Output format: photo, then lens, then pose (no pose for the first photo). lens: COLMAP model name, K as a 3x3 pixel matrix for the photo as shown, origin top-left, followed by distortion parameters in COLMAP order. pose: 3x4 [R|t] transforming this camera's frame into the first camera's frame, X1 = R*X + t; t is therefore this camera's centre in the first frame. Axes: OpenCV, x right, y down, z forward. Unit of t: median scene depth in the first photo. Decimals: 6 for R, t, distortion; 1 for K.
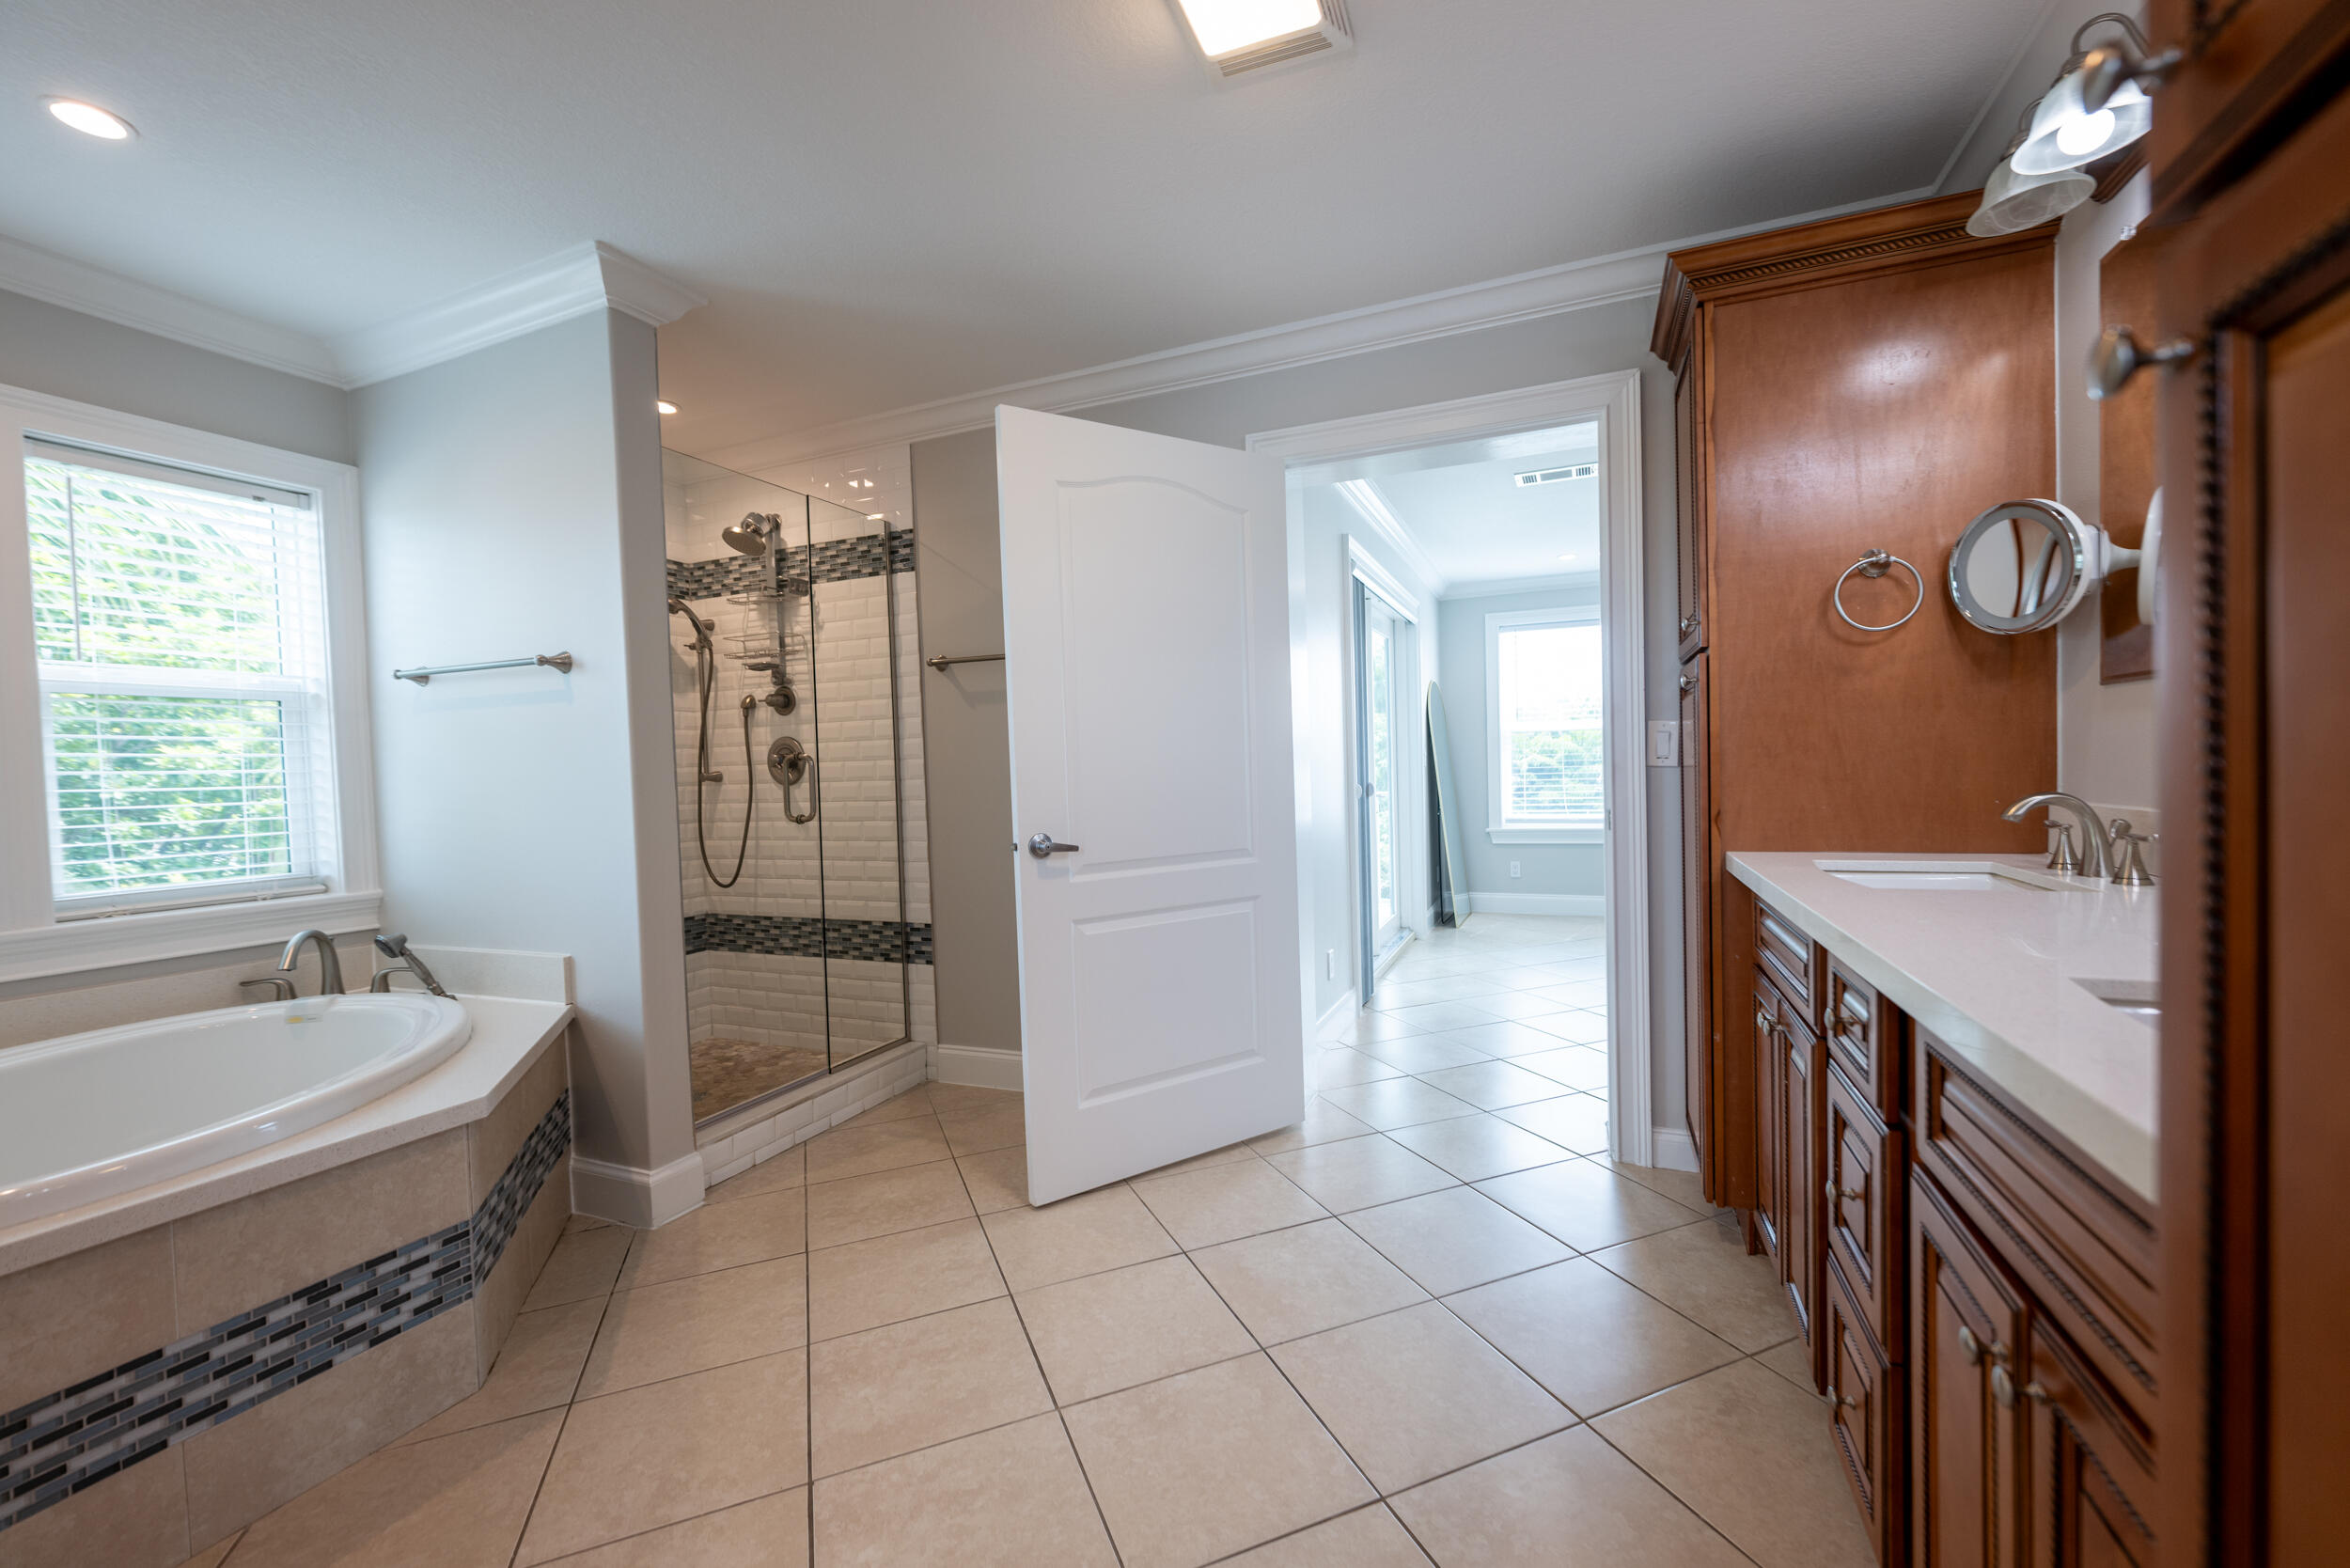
lens RADIAL K [[944.2, 0, 1181.4], [0, 944.2, 795.0], [0, 0, 1]] dist [-0.001610, -0.000453]
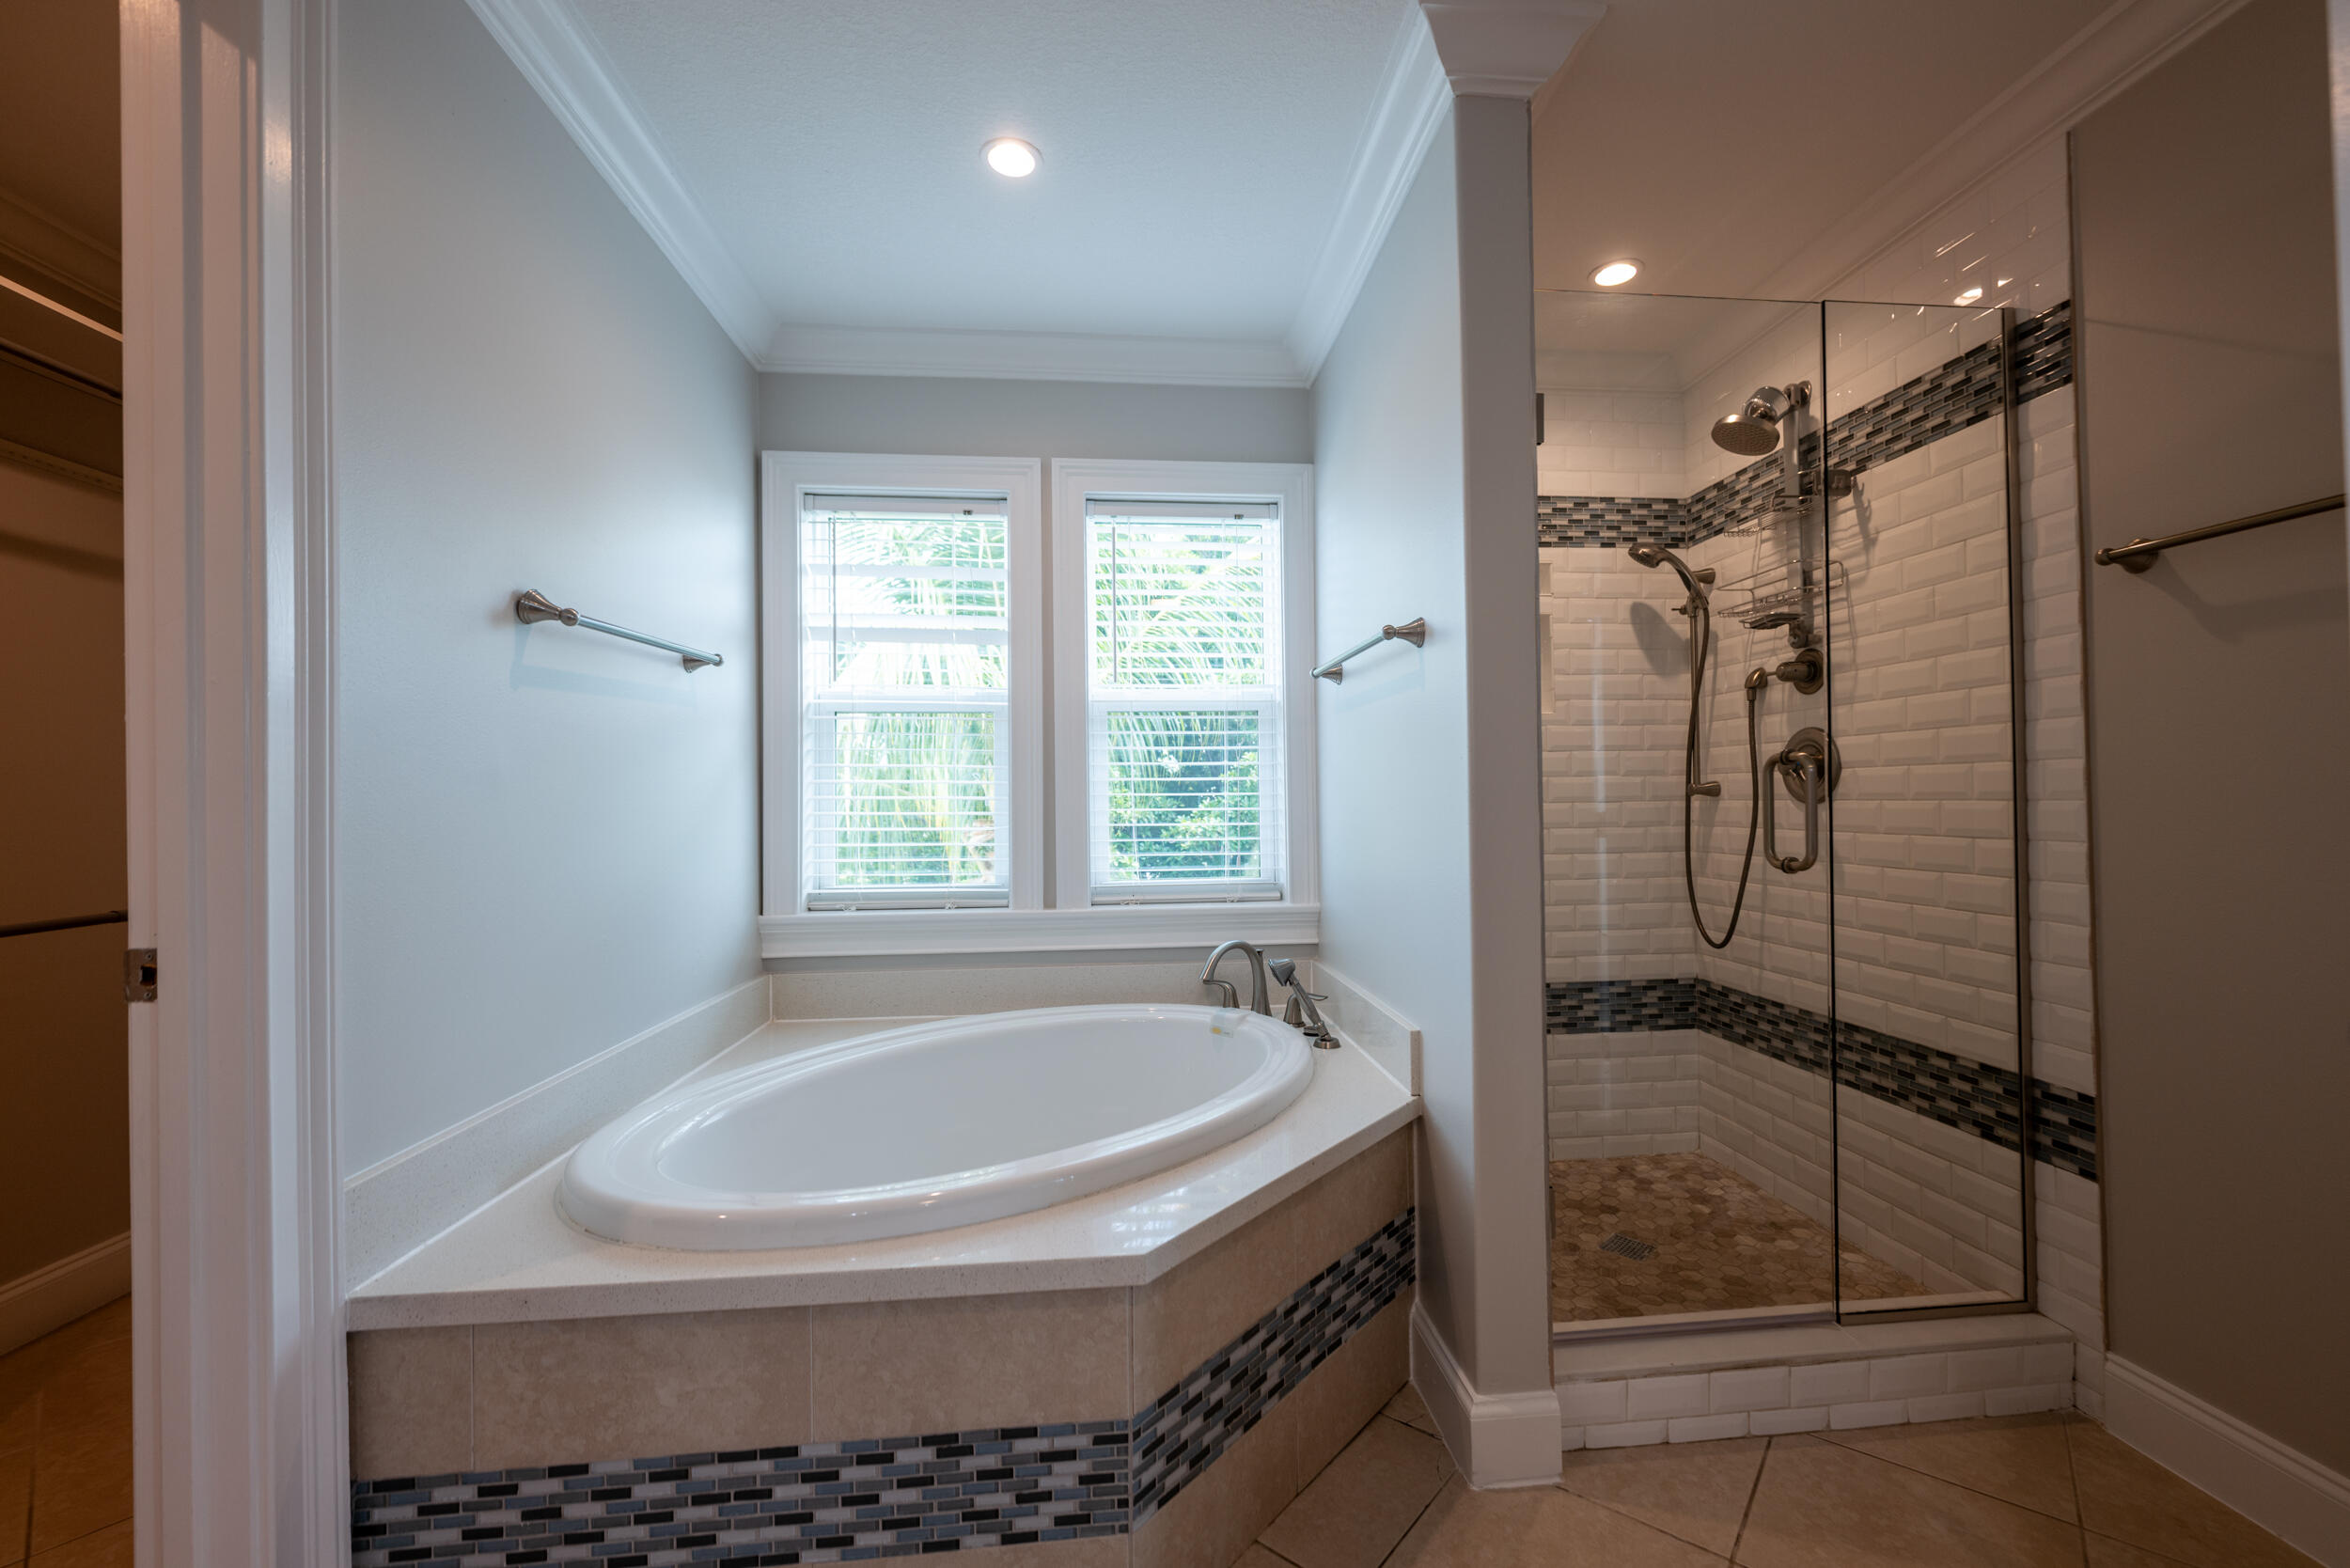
lens RADIAL K [[950.4, 0, 1185.4], [0, 950.4, 792.0], [0, 0, 1]] dist [-0.002468, 0.000390]
pose [[0.479090, 0.016445, -0.877611, -0.063049], [-0.027334, 0.999619, 0.003810, -0.009740], [0.877340, 0.022164, 0.479357, 0.349135]]
